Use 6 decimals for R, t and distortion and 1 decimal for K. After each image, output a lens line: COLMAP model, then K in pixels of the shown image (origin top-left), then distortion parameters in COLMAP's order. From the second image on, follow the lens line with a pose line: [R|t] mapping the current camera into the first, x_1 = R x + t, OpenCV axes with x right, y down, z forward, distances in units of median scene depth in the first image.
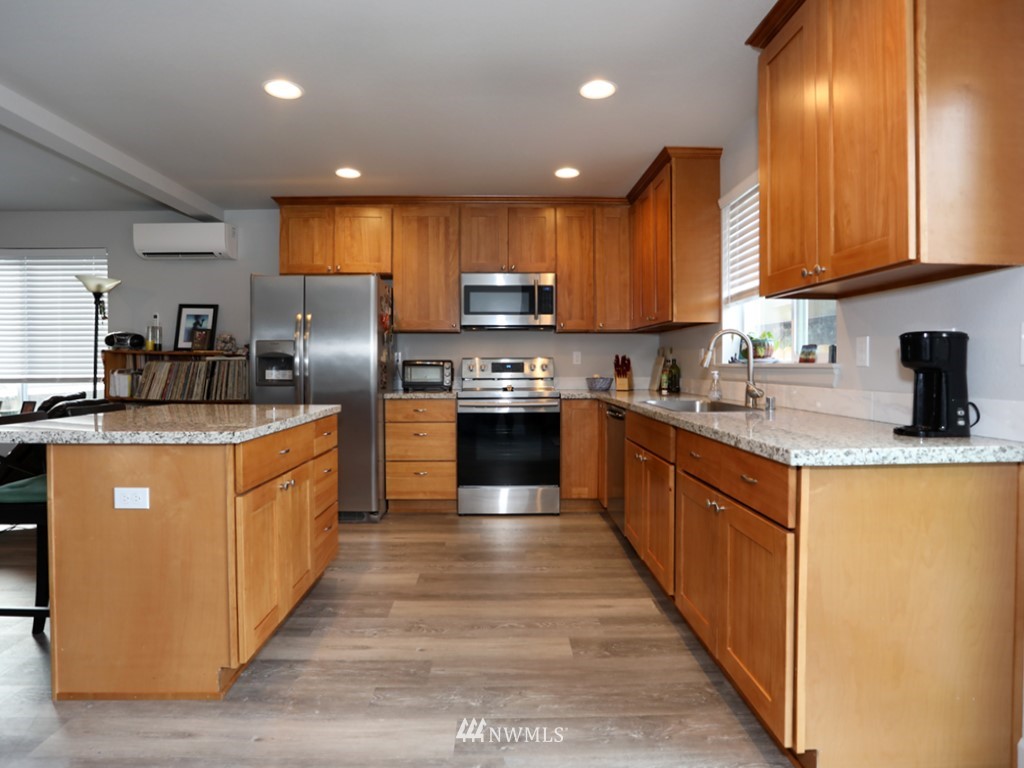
lens RADIAL K [[584.6, 0, 459.0], [0, 584.6, 382.1], [0, 0, 1]] dist [-0.084055, 0.046408]
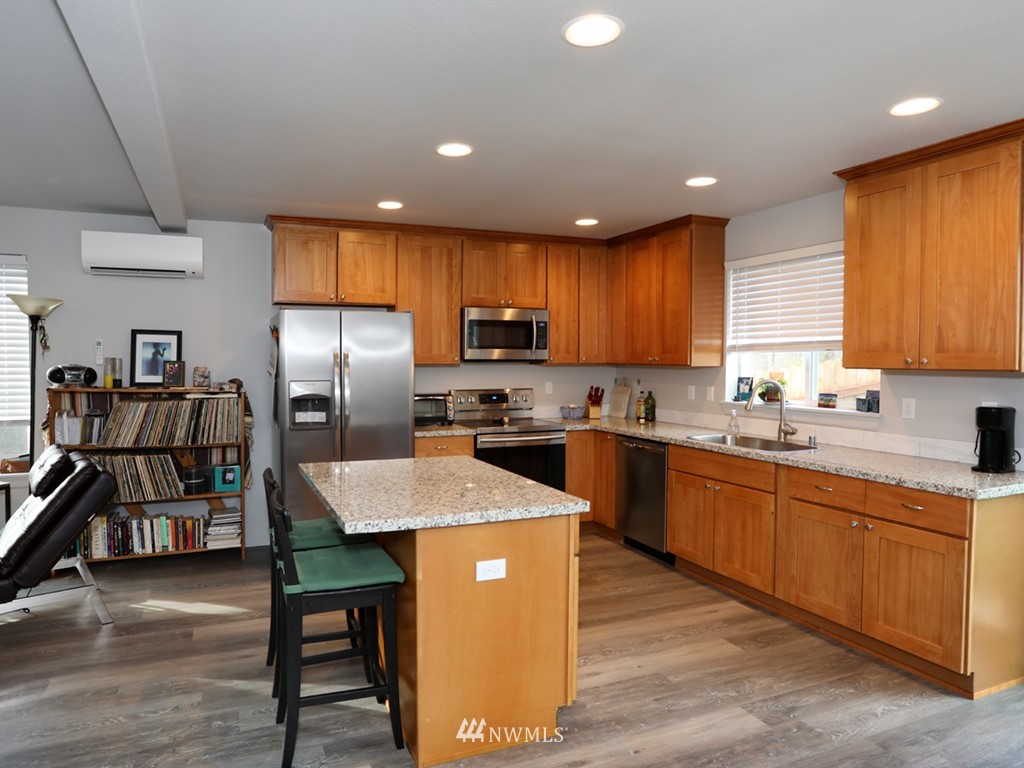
lens RADIAL K [[629.8, 0, 513.7], [0, 629.8, 409.9], [0, 0, 1]] dist [-0.079585, 0.047361]
pose [[0.931707, -0.020680, 0.362621, -0.422153], [0.010229, 0.999476, 0.030715, -0.058592], [-0.363066, -0.024908, 0.931430, -0.046660]]
